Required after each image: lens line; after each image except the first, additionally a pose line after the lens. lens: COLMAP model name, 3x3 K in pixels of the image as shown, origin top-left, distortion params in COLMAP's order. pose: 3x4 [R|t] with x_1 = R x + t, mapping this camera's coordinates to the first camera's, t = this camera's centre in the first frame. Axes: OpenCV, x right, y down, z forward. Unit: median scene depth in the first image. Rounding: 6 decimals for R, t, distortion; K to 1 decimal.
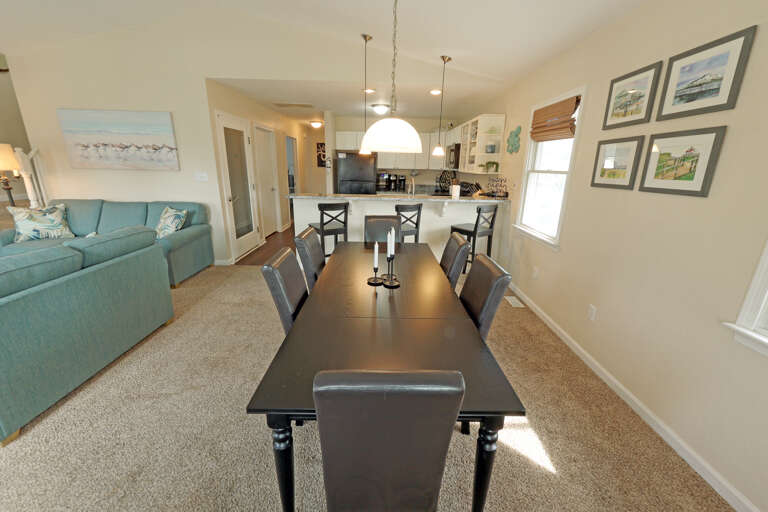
lens RADIAL K [[309.3, 0, 385.3], [0, 309.3, 253.4], [0, 0, 1]] dist [0.002209, 0.000225]
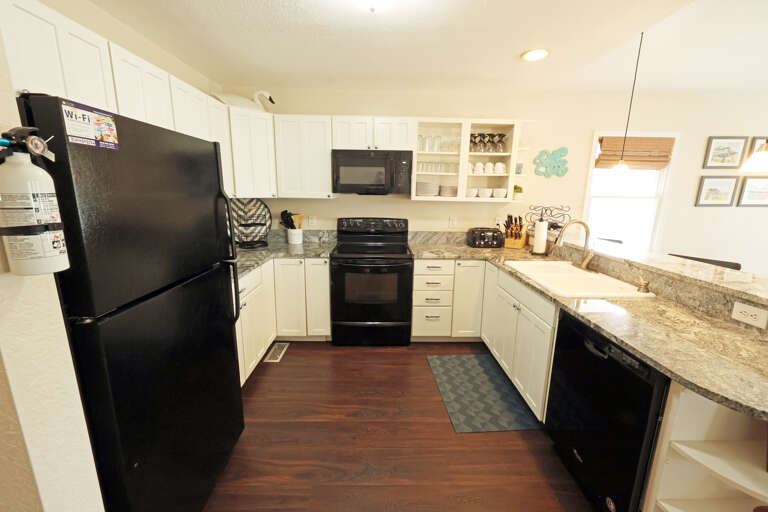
lens RADIAL K [[309.3, 0, 385.3], [0, 309.3, 253.4], [0, 0, 1]] dist [0.002209, 0.000225]
pose [[-0.018114, -0.220789, 0.975153, -0.802558], [0.263104, 0.939887, 0.217691, -0.742995], [-0.964597, 0.260510, 0.041065, 2.519771]]
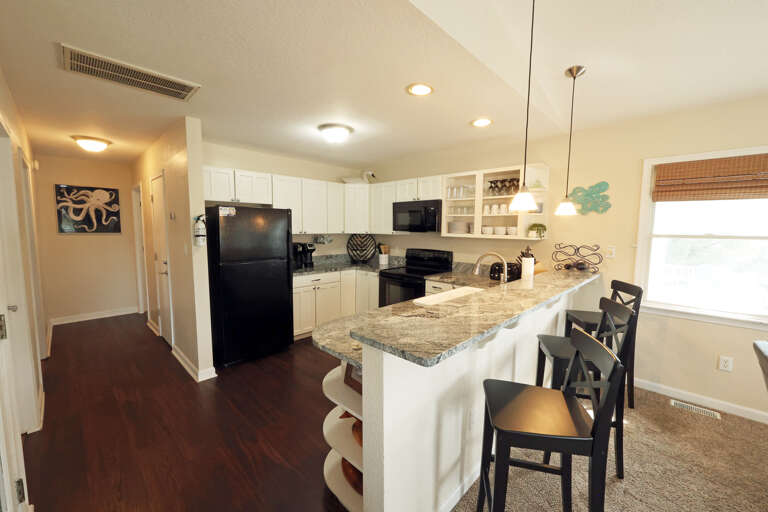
lens RADIAL K [[309.3, 0, 385.3], [0, 309.3, 253.4], [0, 0, 1]] dist [0.002209, 0.000225]
pose [[0.696394, -0.072796, 0.713959, -0.909243], [0.202686, 0.974291, -0.098360, -0.432023], [-0.688444, 0.213206, 0.693245, 1.422036]]
